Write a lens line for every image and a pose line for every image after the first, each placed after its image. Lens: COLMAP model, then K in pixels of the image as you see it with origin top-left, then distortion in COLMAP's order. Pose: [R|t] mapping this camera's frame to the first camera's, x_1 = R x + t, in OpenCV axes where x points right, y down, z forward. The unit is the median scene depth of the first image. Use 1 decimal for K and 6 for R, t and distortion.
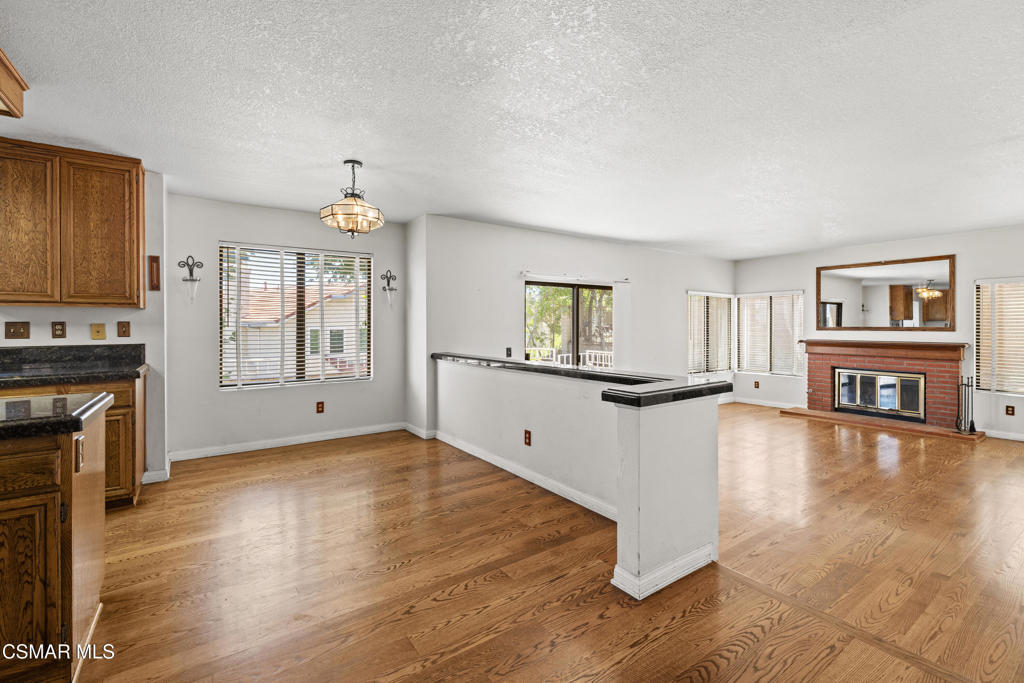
lens RADIAL K [[450.8, 0, 514.0], [0, 450.8, 327.9], [0, 0, 1]] dist [0.002831, 0.000803]
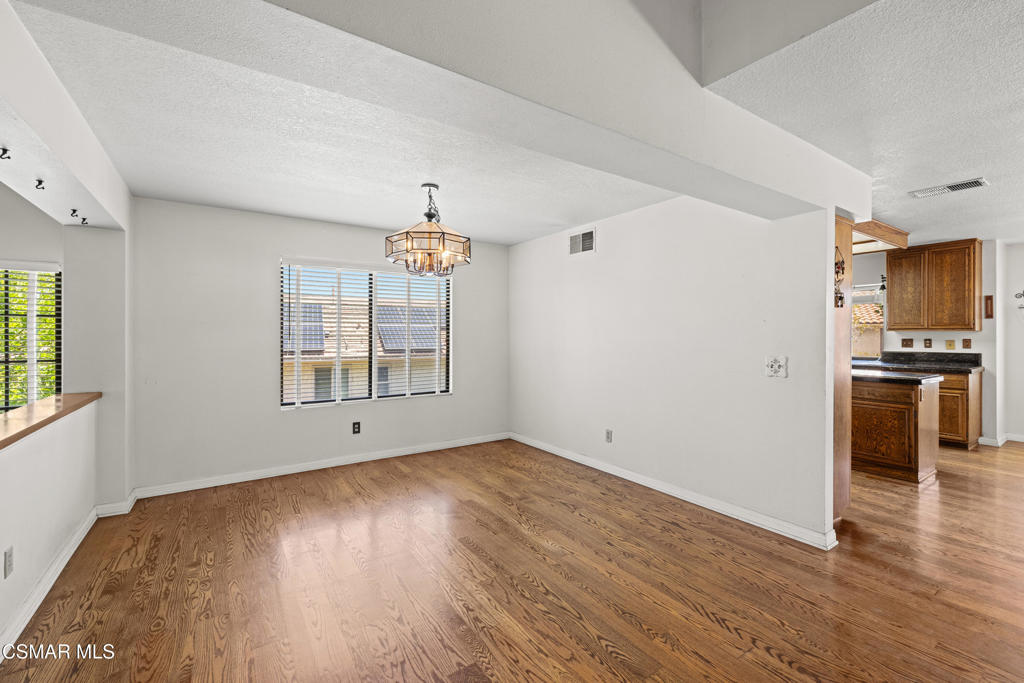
lens RADIAL K [[437.0, 0, 512.3], [0, 437.0, 333.5], [0, 0, 1]] dist [-0.000289, 0.000170]
pose [[-0.014827, 0.001522, -0.999889, 0.754023], [-0.004449, 0.999989, 0.001589, -0.030184], [0.999880, 0.004472, -0.014820, -0.625844]]
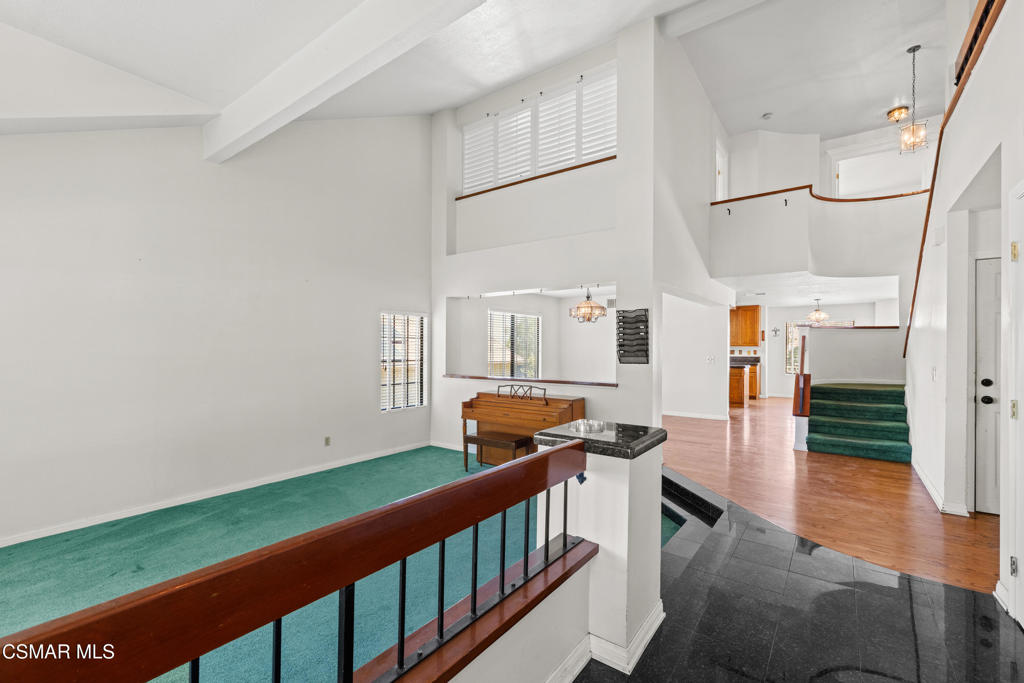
lens RADIAL K [[439.4, 0, 514.2], [0, 439.4, 345.0], [0, 0, 1]] dist [-0.000202, 0.000041]
pose [[0.321939, 0.000400, -0.946760, 1.856886], [-0.006173, 0.999980, -0.001676, -0.038939], [0.946740, 0.006384, 0.321935, -1.967102]]
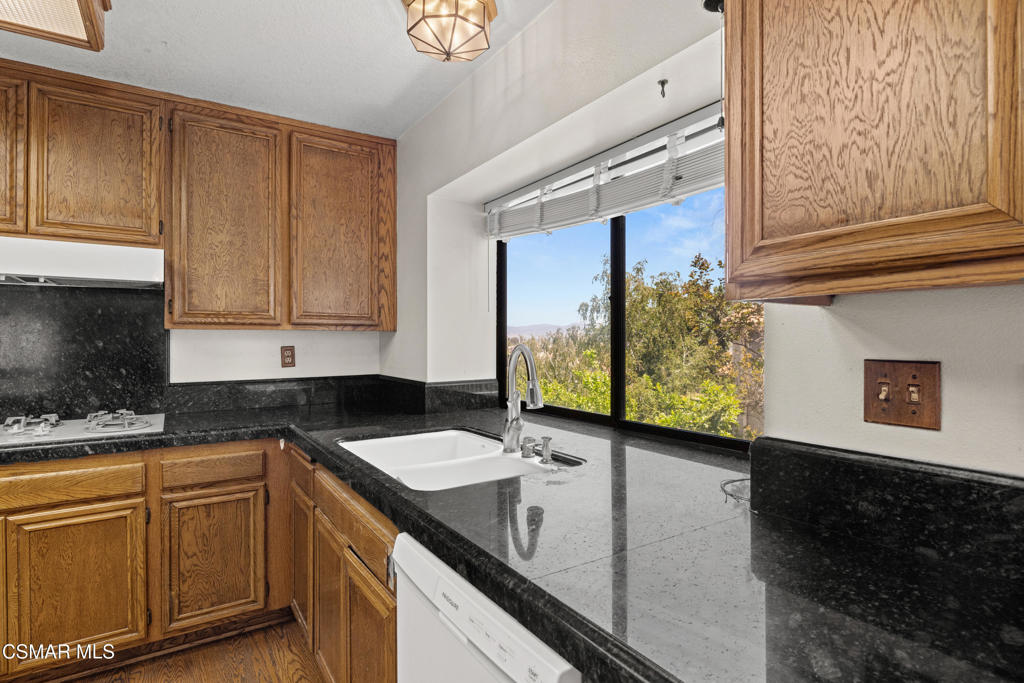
lens RADIAL K [[529.3, 0, 512.3], [0, 529.3, 338.7], [0, 0, 1]] dist [-0.001980, 0.000625]
pose [[-0.041073, 0.001614, -0.999155, -0.764901], [-0.004323, 0.999989, 0.001793, -0.024285], [0.999147, 0.004393, -0.041066, 0.767602]]
